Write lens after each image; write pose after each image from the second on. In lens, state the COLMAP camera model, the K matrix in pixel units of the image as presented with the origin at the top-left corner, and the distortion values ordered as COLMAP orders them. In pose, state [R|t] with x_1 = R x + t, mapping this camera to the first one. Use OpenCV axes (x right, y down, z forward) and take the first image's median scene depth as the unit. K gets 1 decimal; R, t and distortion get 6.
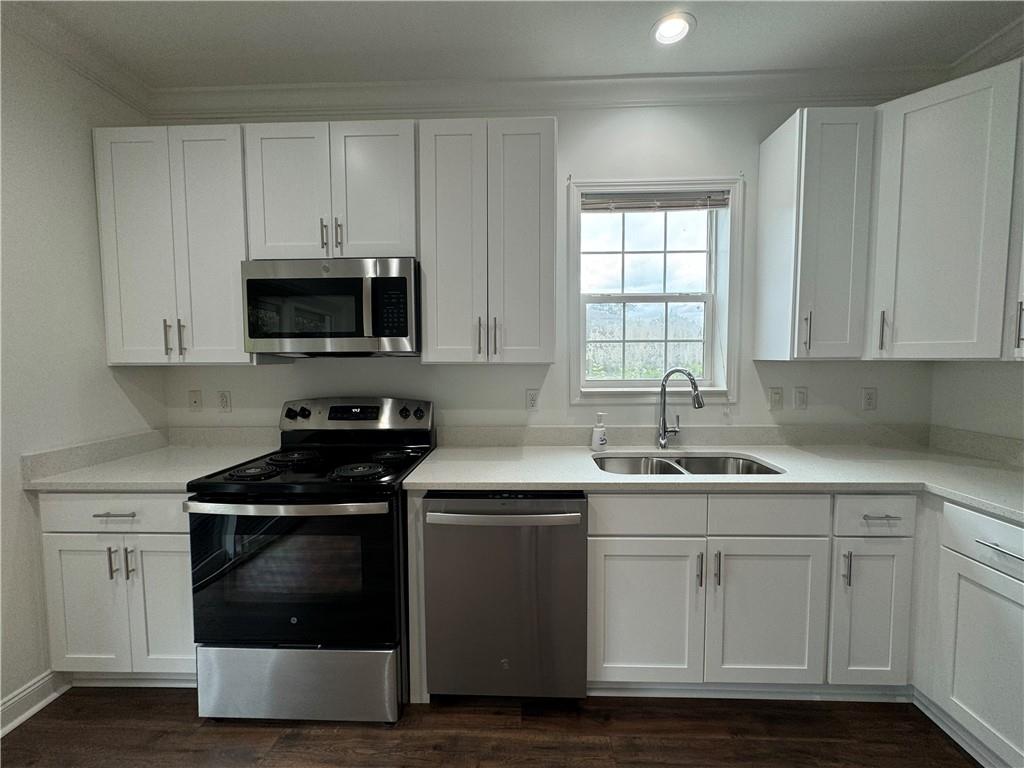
lens RADIAL K [[408.0, 0, 512.0], [0, 408.0, 384.0], [0, 0, 1]] dist [-0.001801, 0.000066]
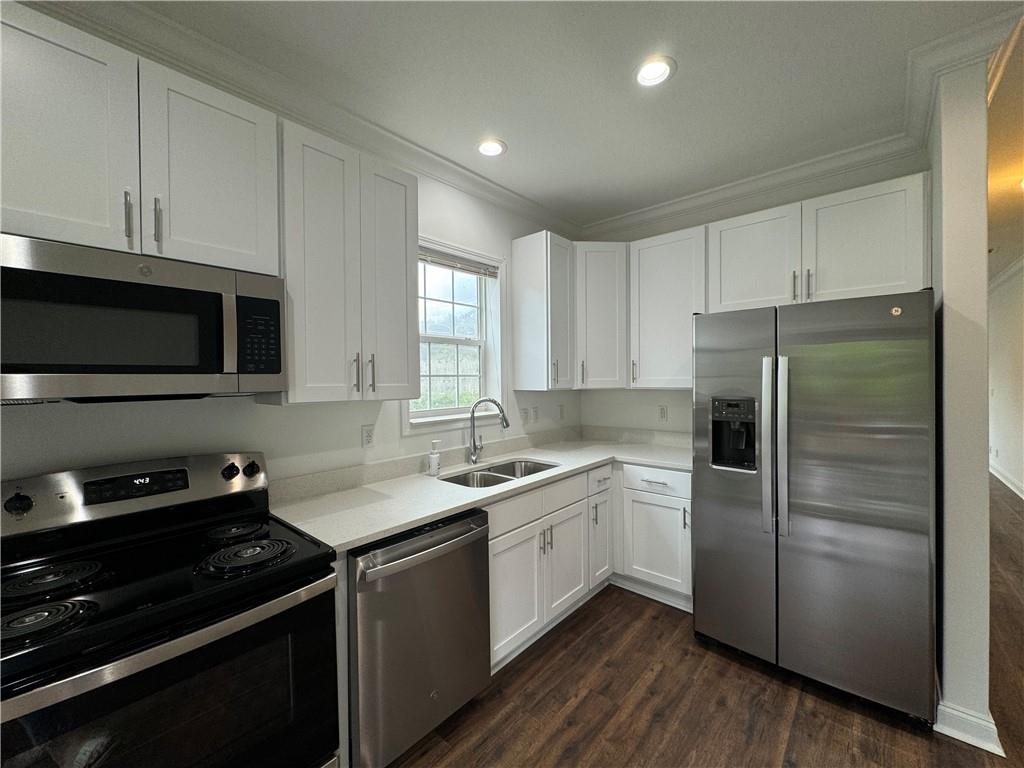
lens RADIAL K [[408.0, 0, 512.0], [0, 408.0, 384.0], [0, 0, 1]] dist [-0.001801, 0.000066]
pose [[0.641272, -0.012543, 0.767211, -0.565252], [0.056593, 0.997916, -0.030989, -0.041983], [-0.765224, 0.063291, 0.640645, 0.124116]]
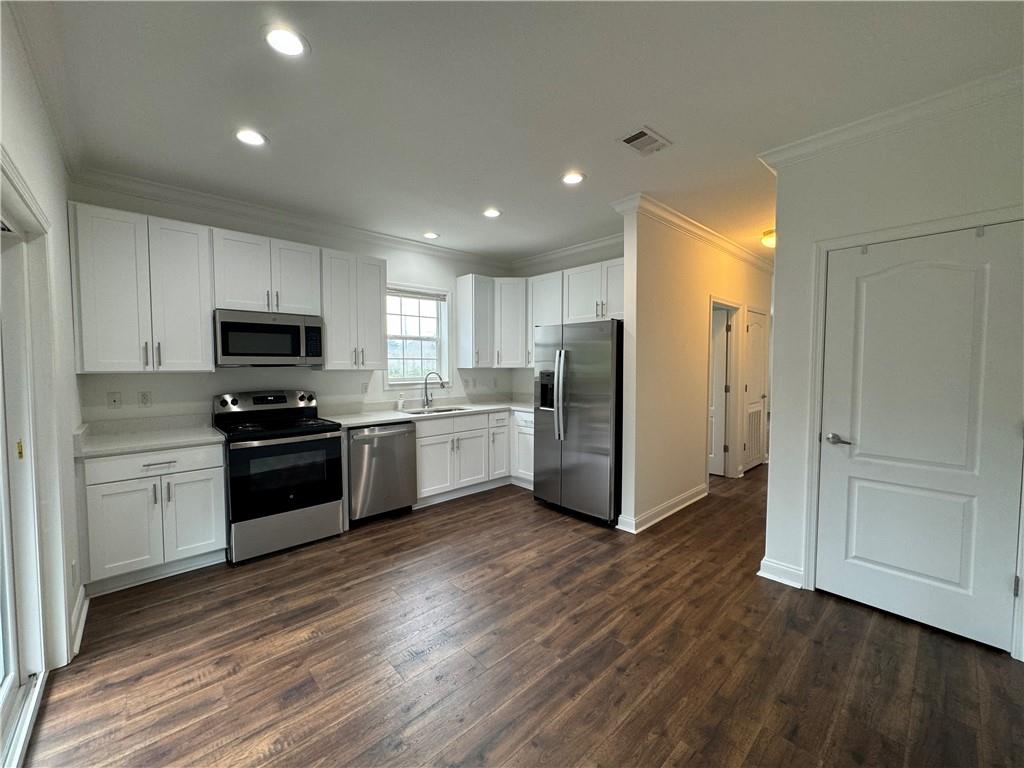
lens RADIAL K [[408.0, 0, 512.0], [0, 408.0, 384.0], [0, 0, 1]] dist [-0.001801, 0.000066]
pose [[0.711512, -0.030123, 0.702028, -0.960286], [0.042196, 0.999109, 0.000104, 0.053118], [-0.701405, 0.029549, 0.712150, -1.019558]]
